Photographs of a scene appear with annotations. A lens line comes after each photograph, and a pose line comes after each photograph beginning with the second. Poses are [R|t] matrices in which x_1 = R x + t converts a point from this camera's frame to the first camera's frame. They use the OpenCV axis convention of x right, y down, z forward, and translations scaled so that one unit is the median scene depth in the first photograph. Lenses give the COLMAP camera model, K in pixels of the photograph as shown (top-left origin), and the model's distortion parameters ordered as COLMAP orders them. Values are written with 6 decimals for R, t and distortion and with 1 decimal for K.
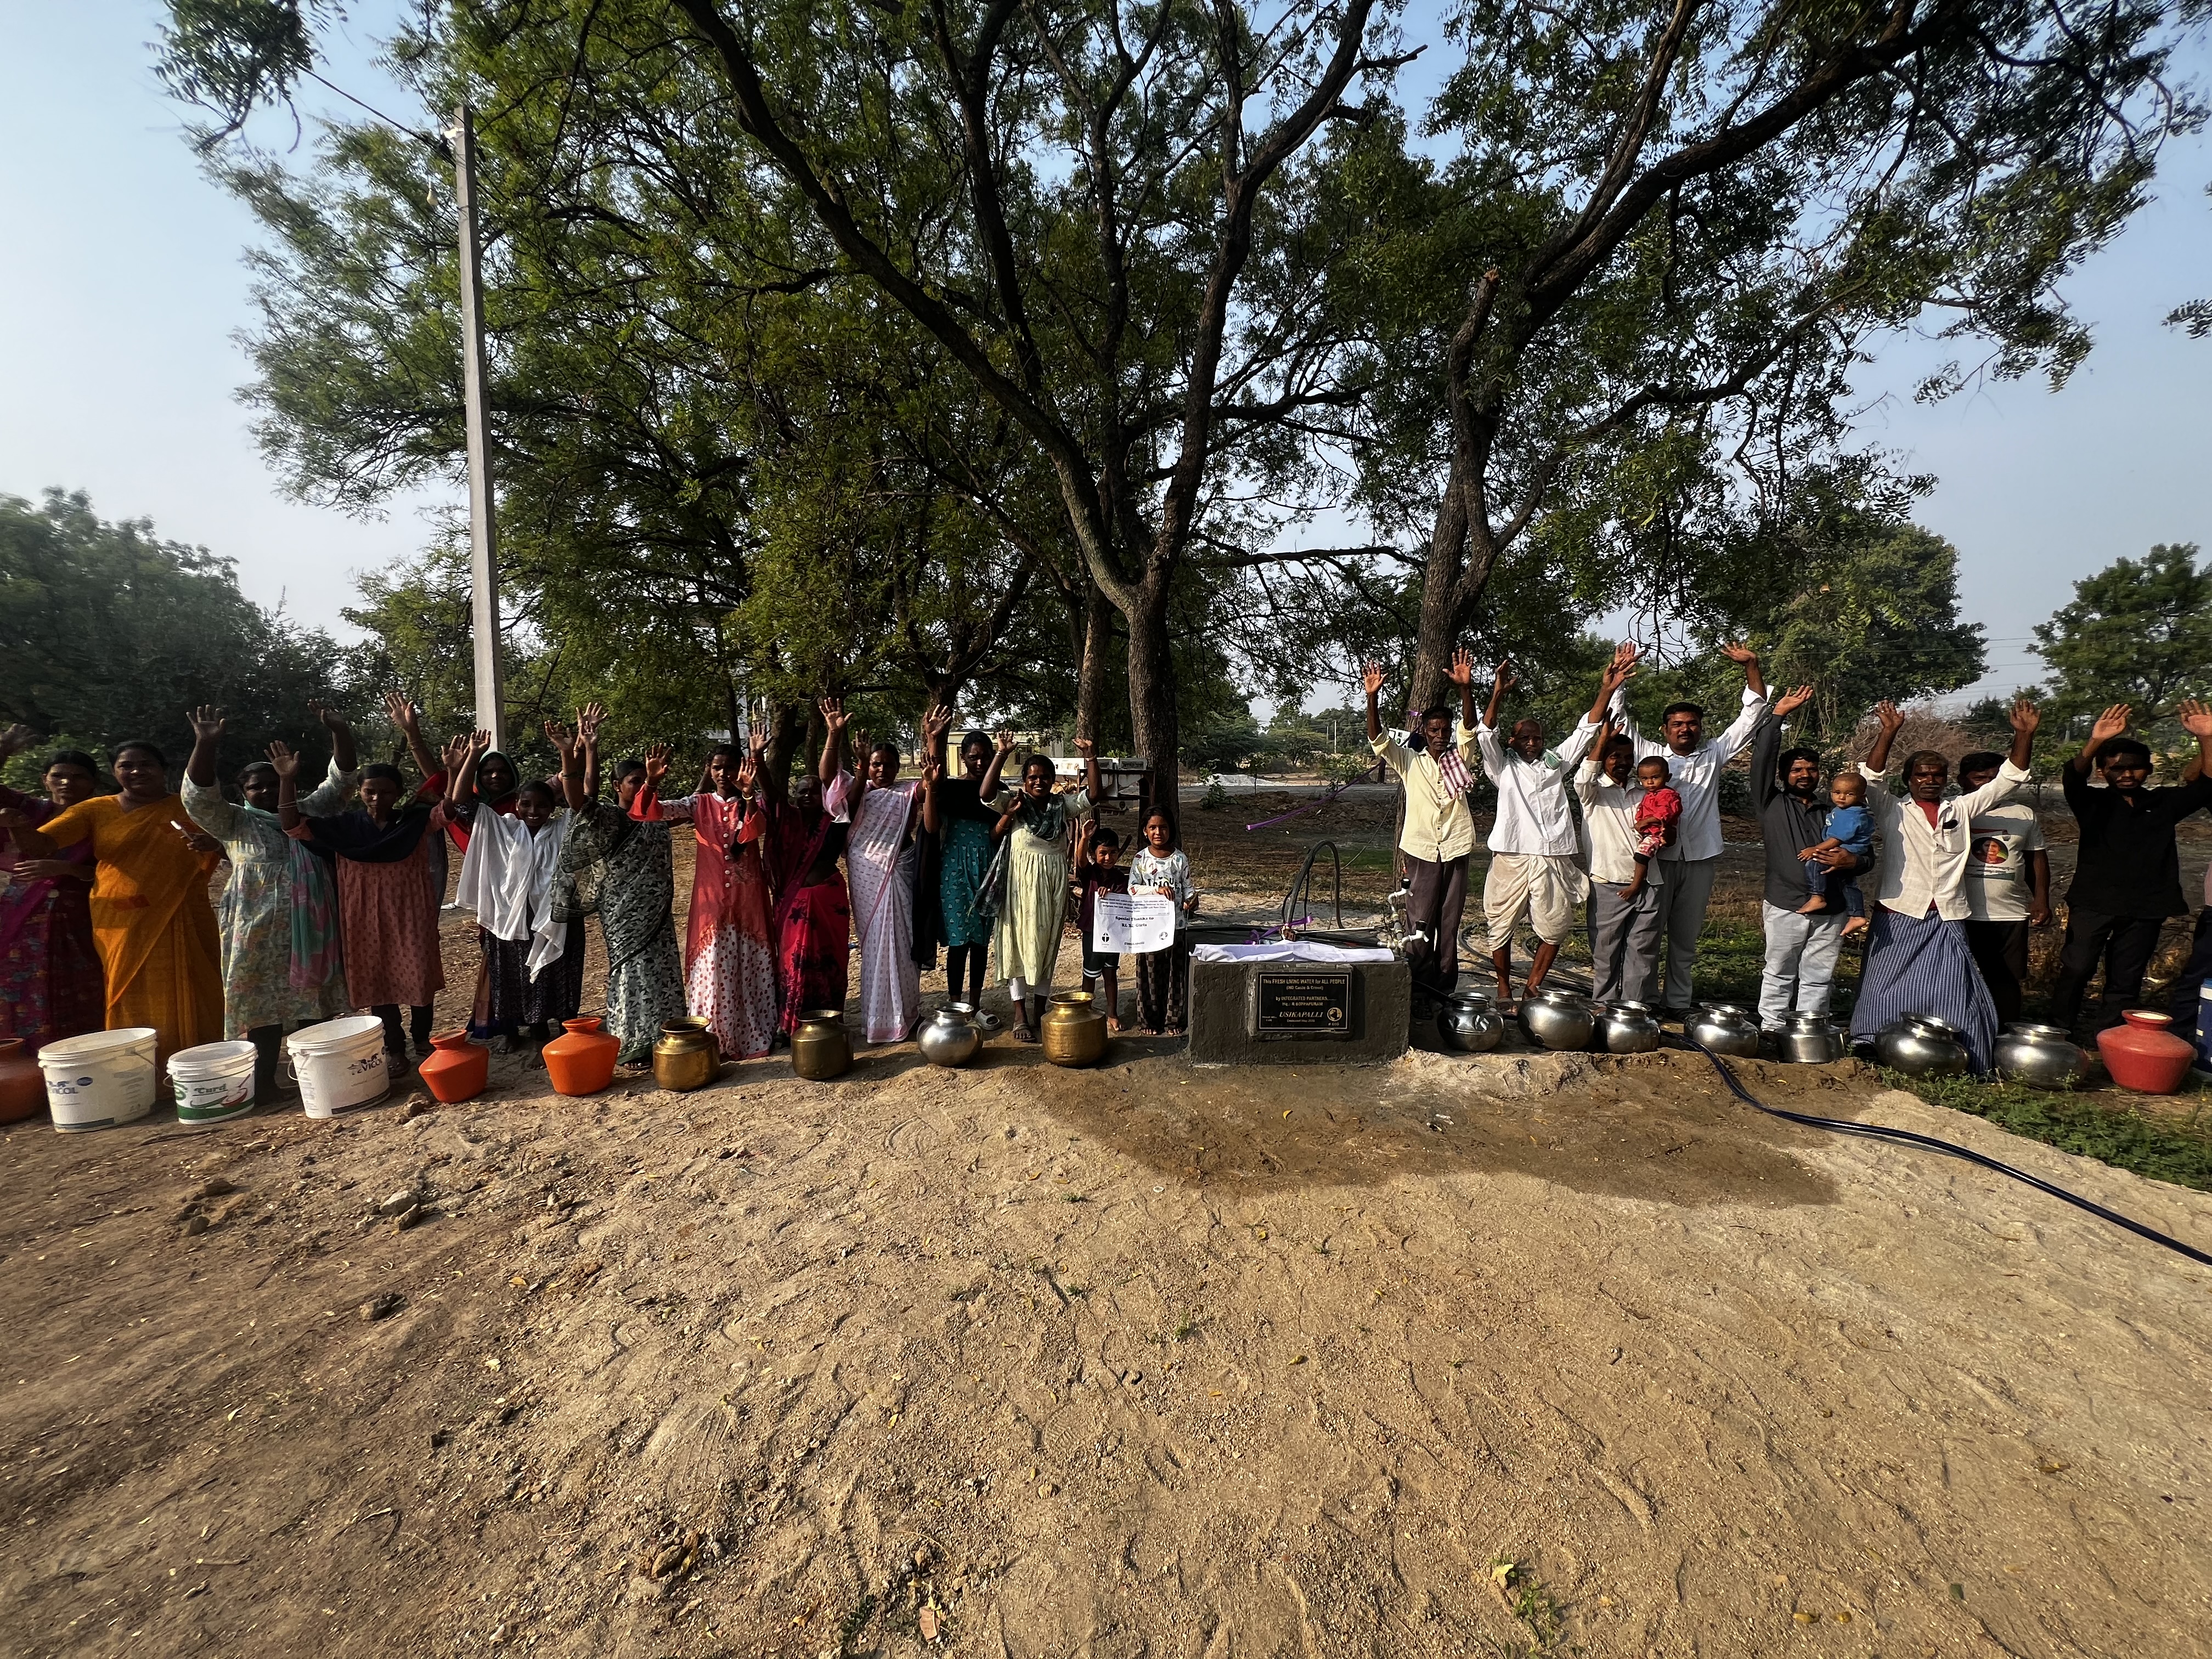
lens RADIAL K [[886.7, 0, 1115.6], [0, 886.7, 821.5], [0, 0, 1]] dist [-0.001526, 0.000327]
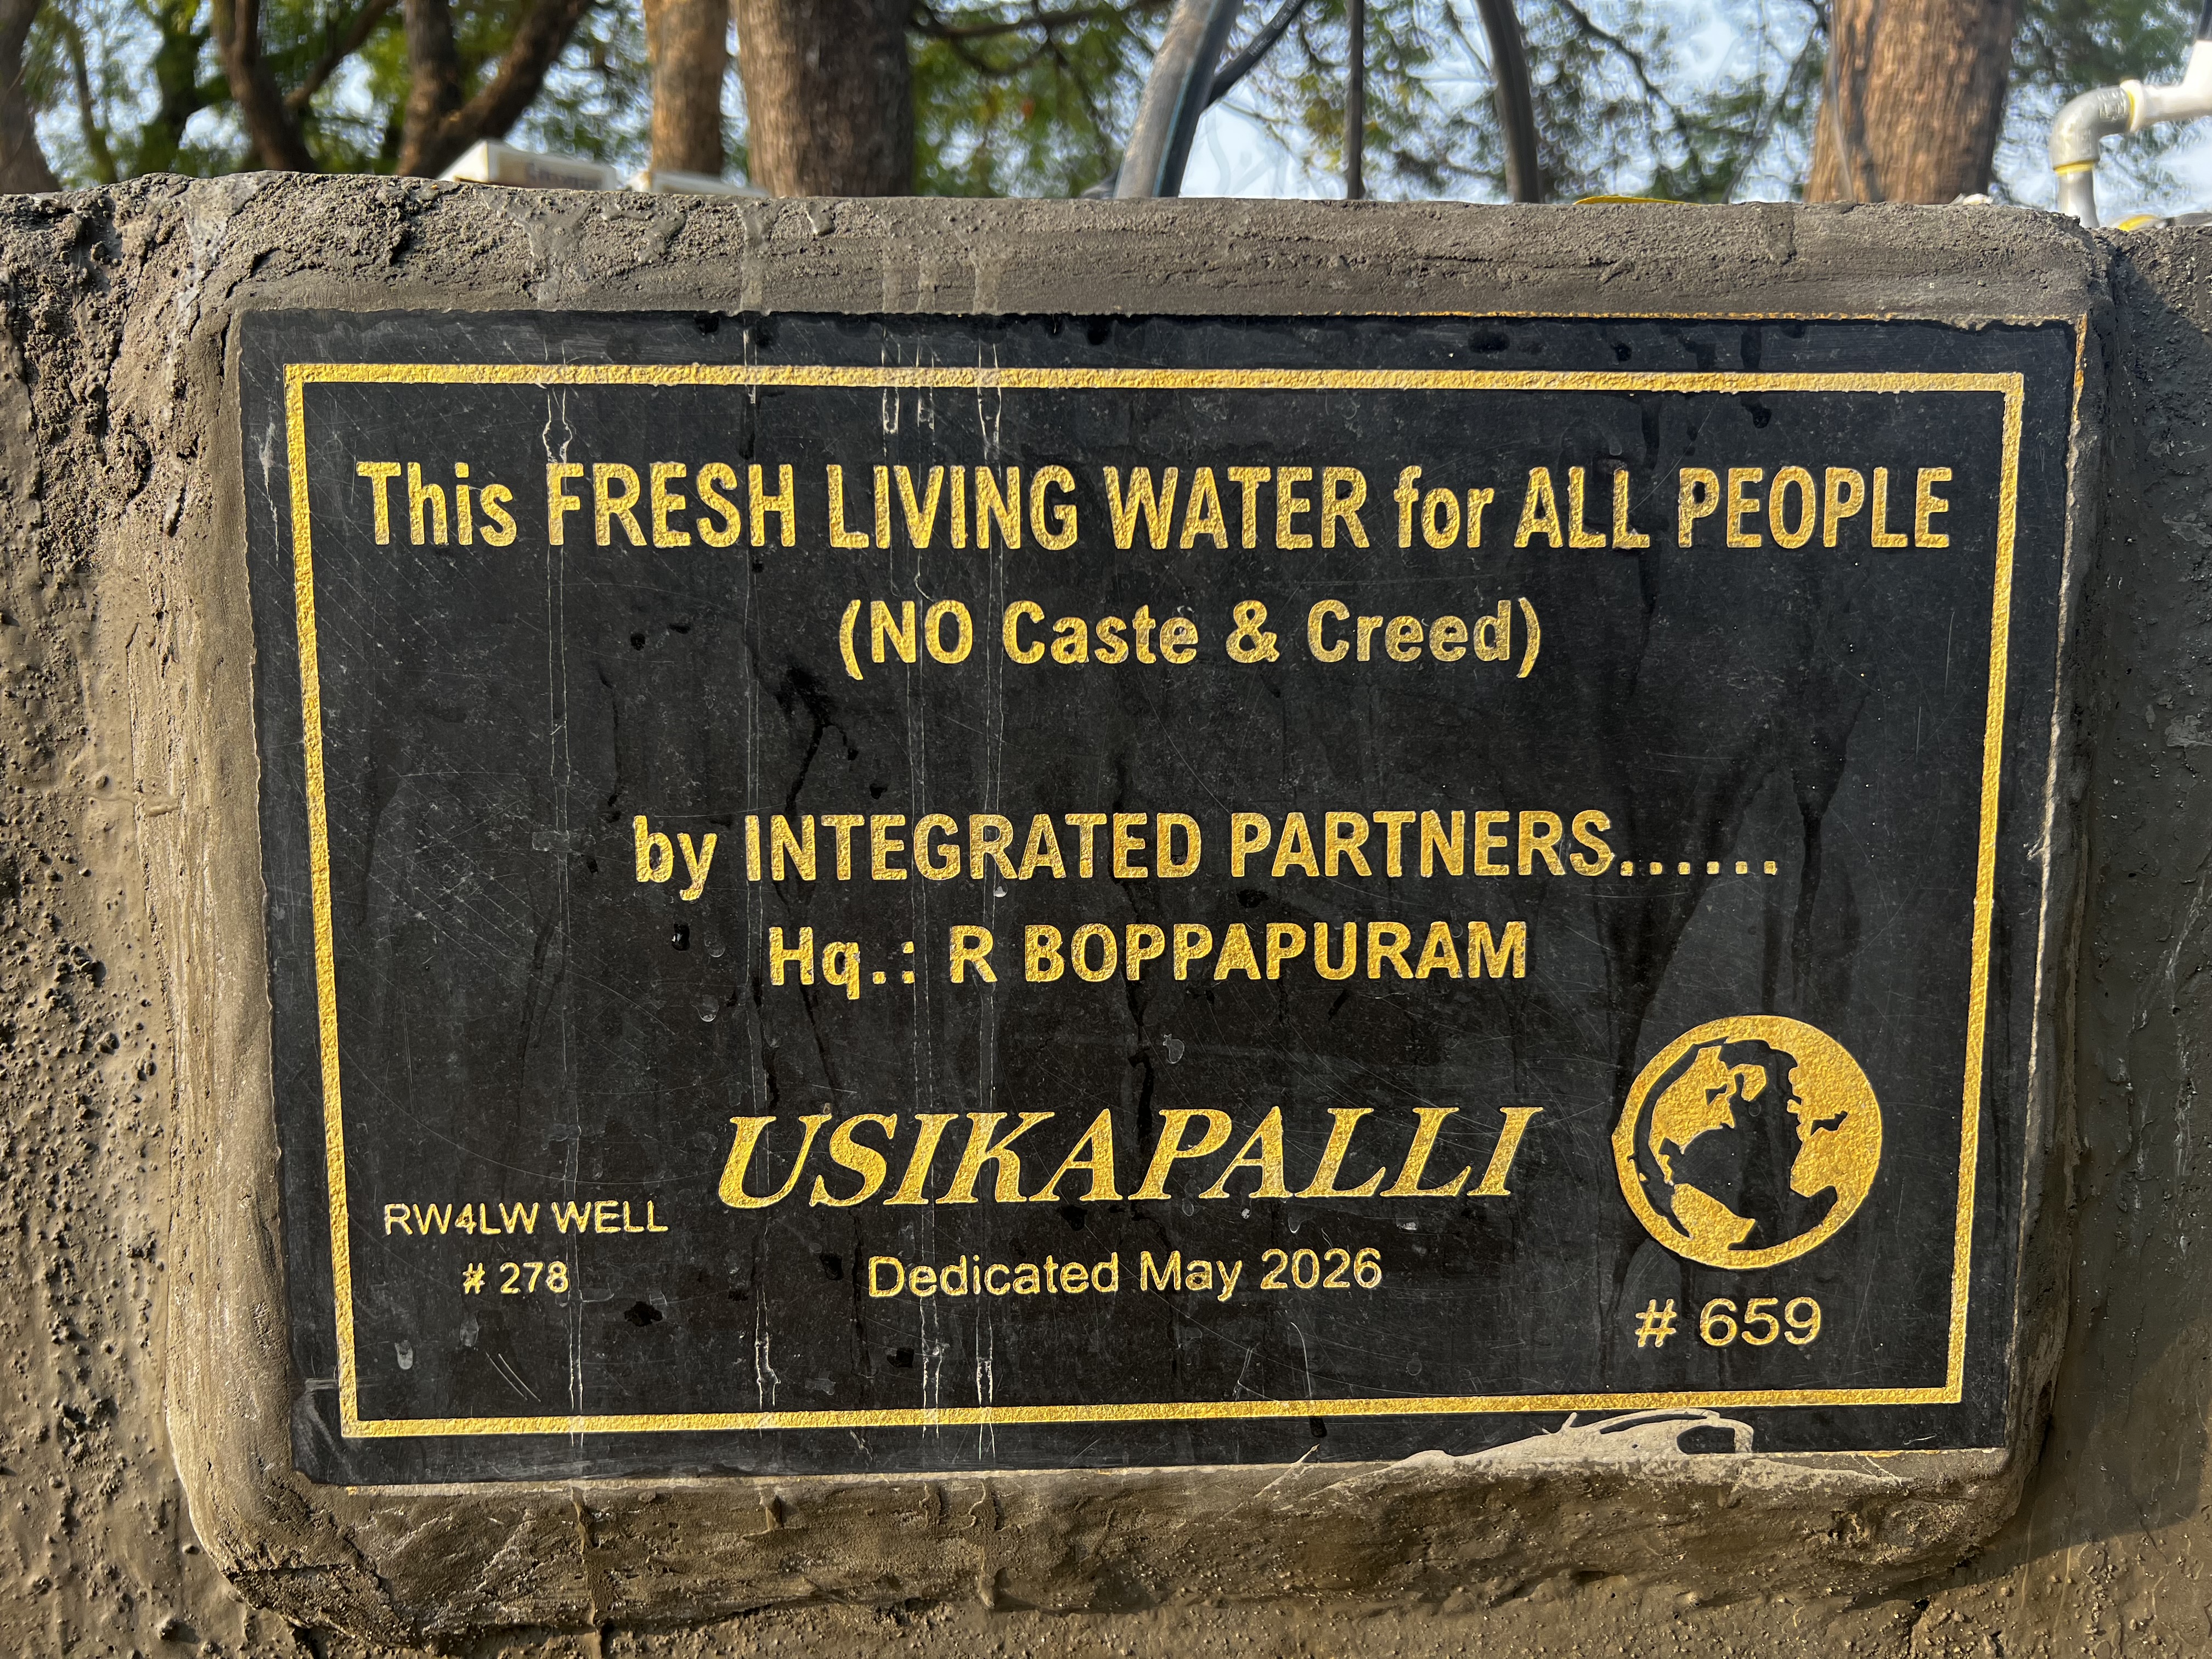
lens RADIAL K [[1659.8, 0, 1074.2], [0, 1659.8, 844.5], [0, 0, 1]] dist [0.031510, -0.047126]
pose [[0.999601, -0.007138, 0.027332, 0.192684], [0.006438, 0.999651, 0.025629, 0.186139], [-0.027505, -0.025443, 0.999298, 0.852818]]
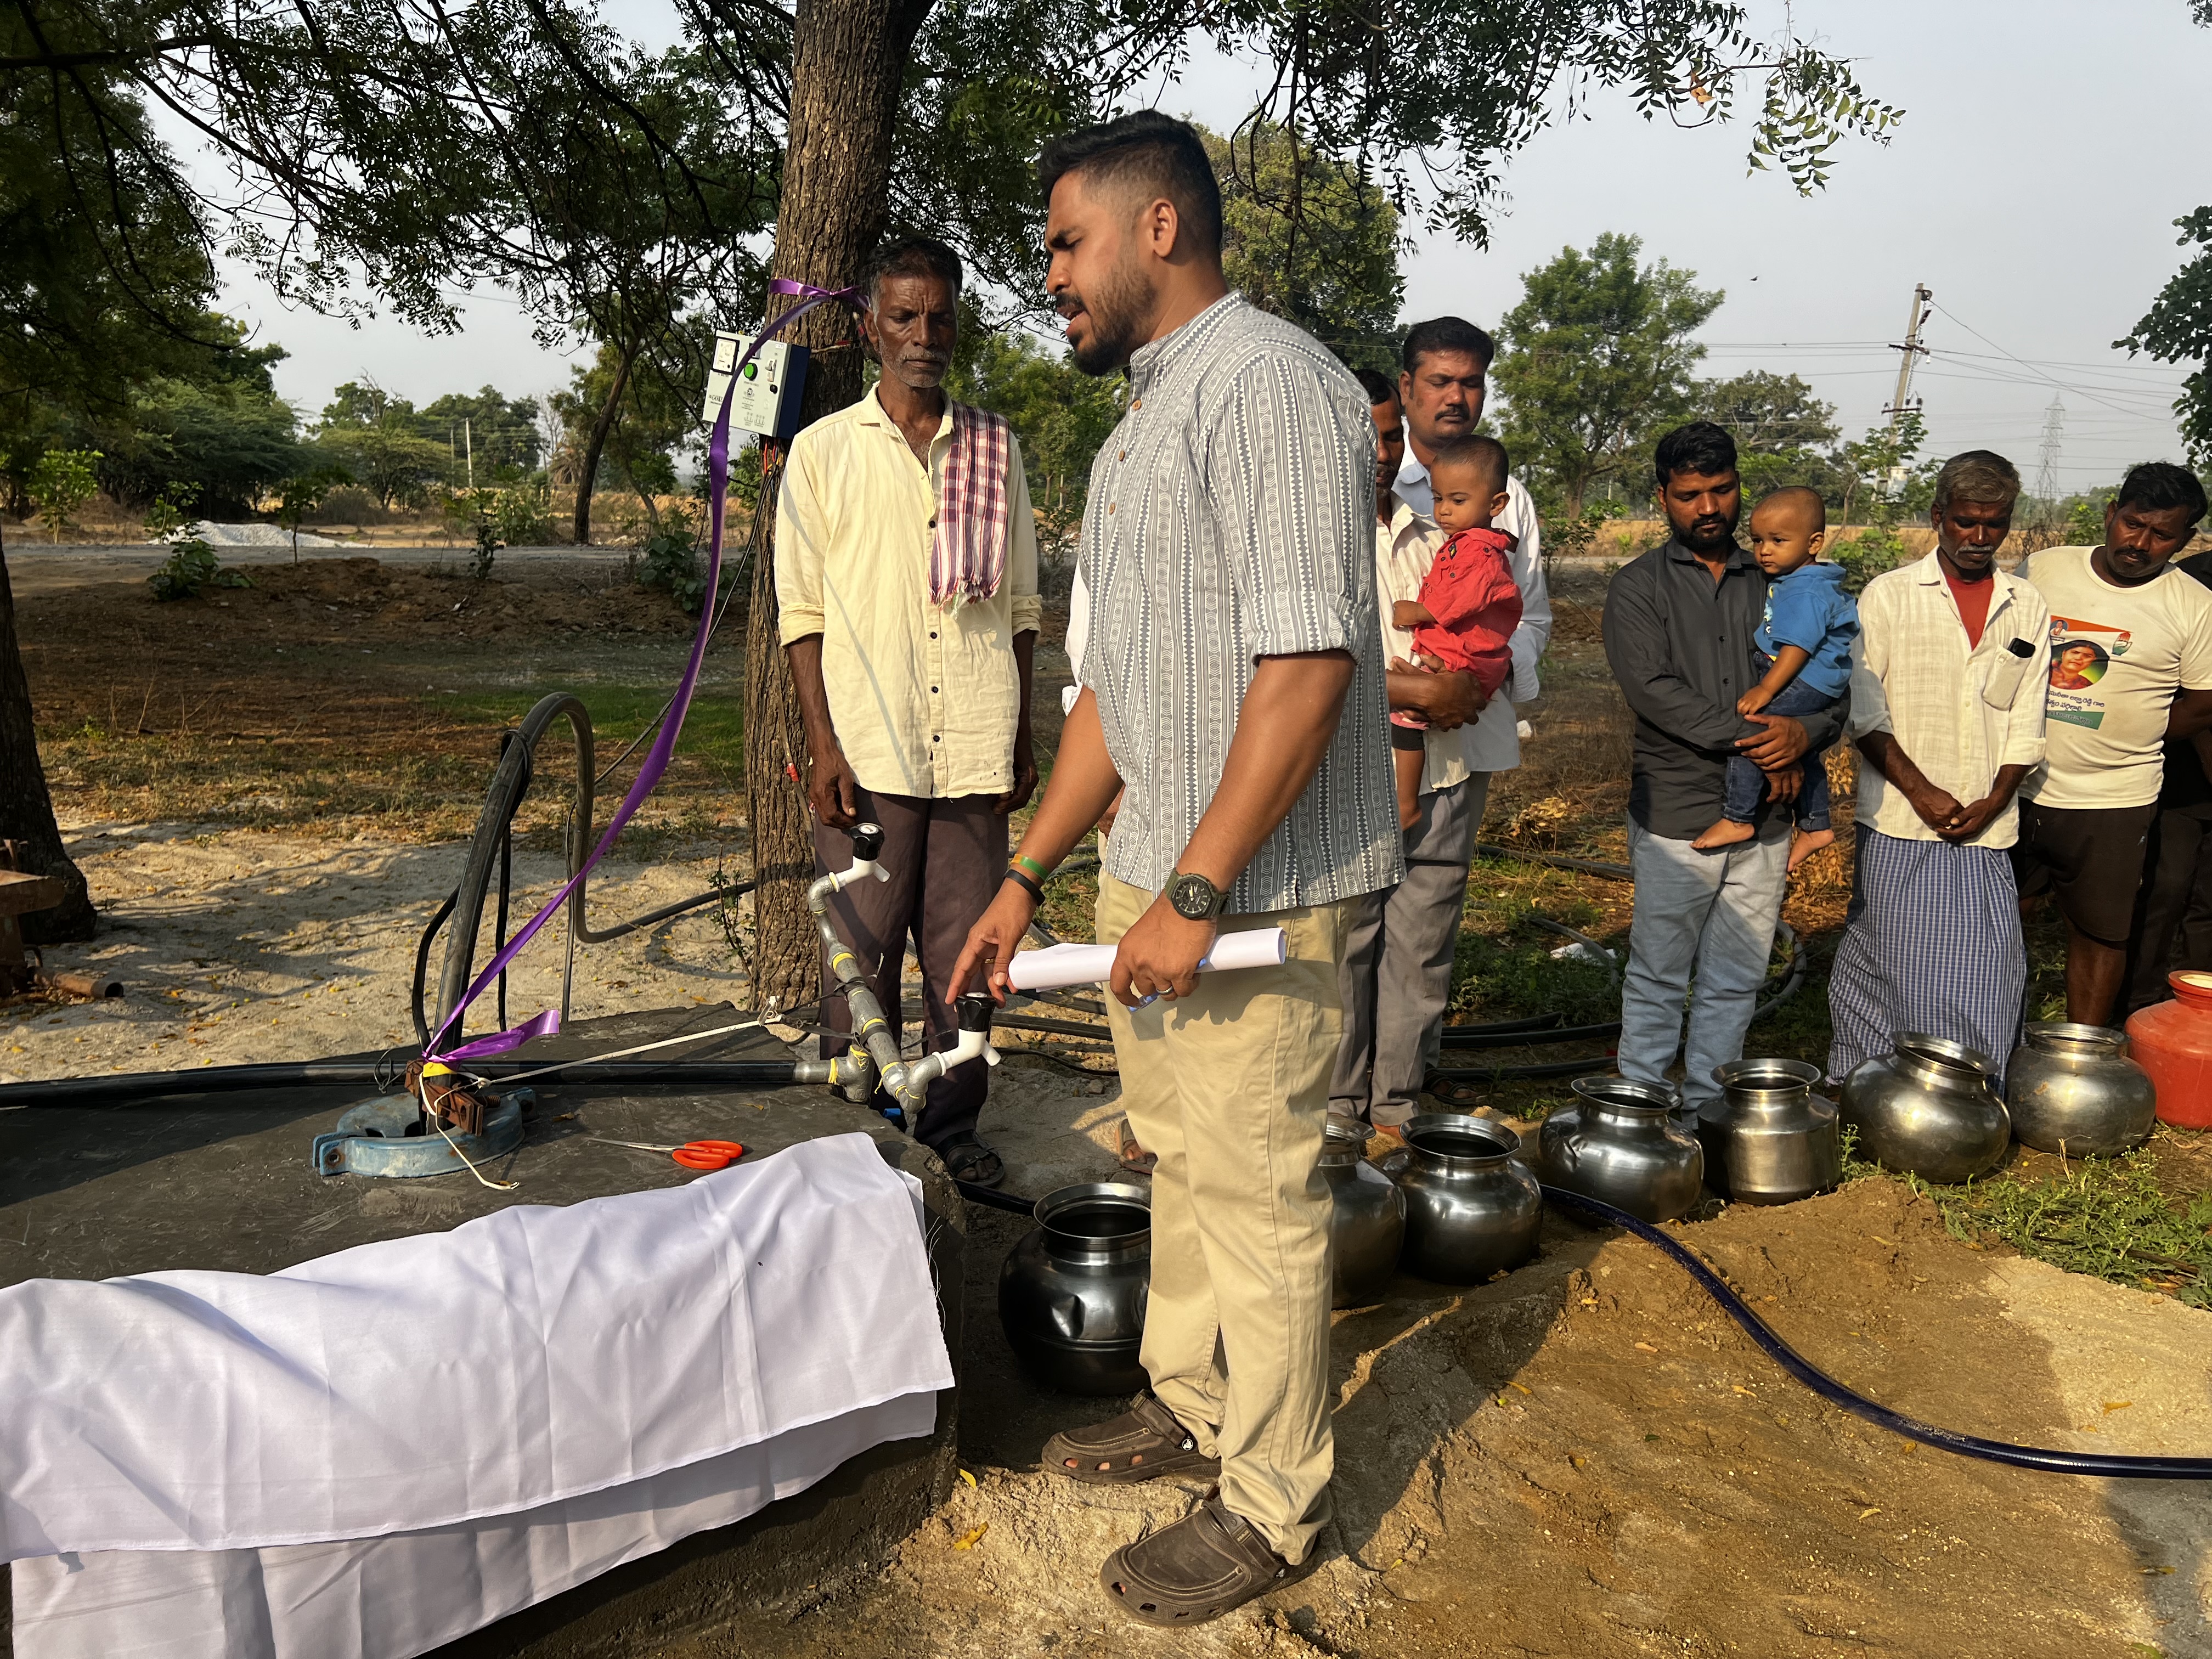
lens RADIAL K [[1659.8, 0, 1099.4], [0, 1659.8, 841.6], [0, 0, 1]] dist [0.031510, -0.047126]
pose [[0.826719, -0.086872, 0.555868, 0.098333], [0.014227, 0.990919, 0.133703, -0.000833], [-0.562436, -0.102626, 0.820447, 0.558531]]
